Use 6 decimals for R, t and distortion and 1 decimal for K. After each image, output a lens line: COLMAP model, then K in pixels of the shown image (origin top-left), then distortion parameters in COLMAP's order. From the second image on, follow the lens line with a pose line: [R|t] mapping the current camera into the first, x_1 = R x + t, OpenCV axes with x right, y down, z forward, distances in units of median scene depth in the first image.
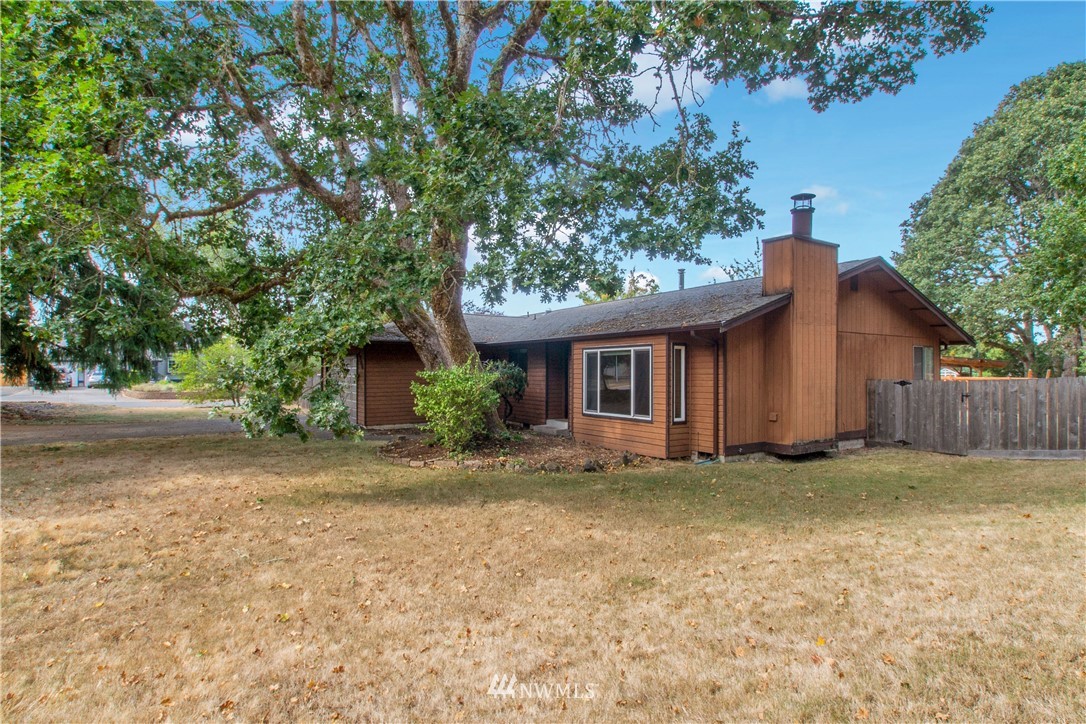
lens RADIAL K [[523.6, 0, 542.2], [0, 523.6, 363.5], [0, 0, 1]] dist [-0.037623, 0.024248]
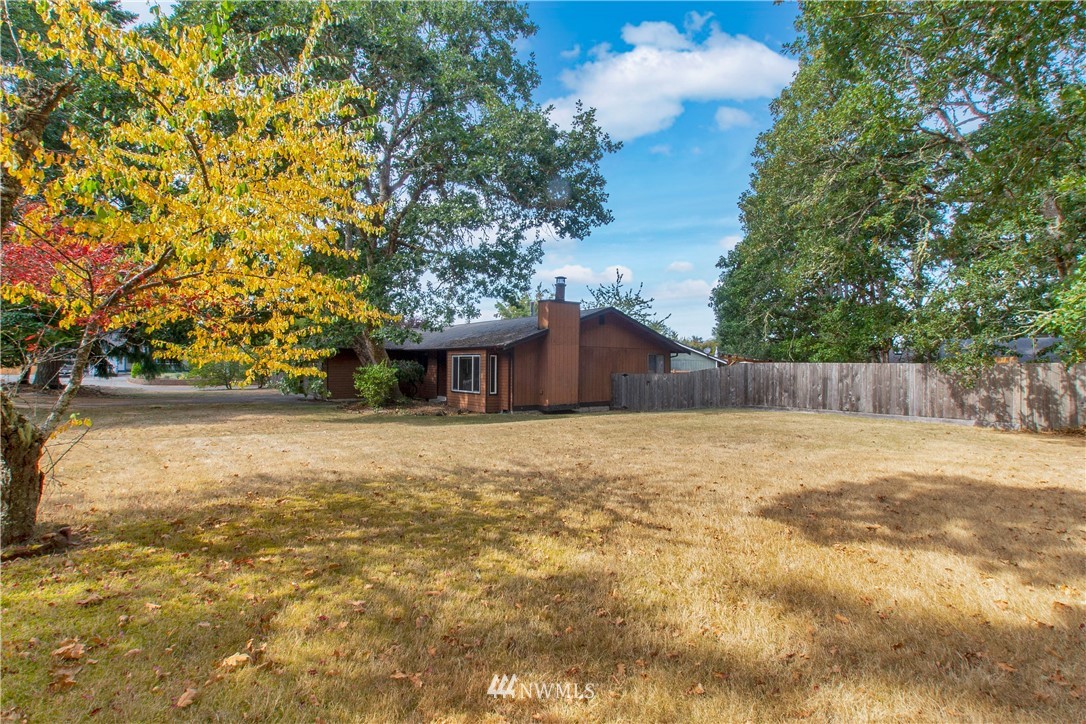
lens RADIAL K [[523.6, 0, 542.2], [0, 523.6, 363.5], [0, 0, 1]] dist [-0.037623, 0.024248]
pose [[0.996268, 0.008206, 0.085923, 0.265747], [-0.009526, 0.999843, 0.014962, -0.032395], [-0.085787, -0.015724, 0.996189, -0.929478]]
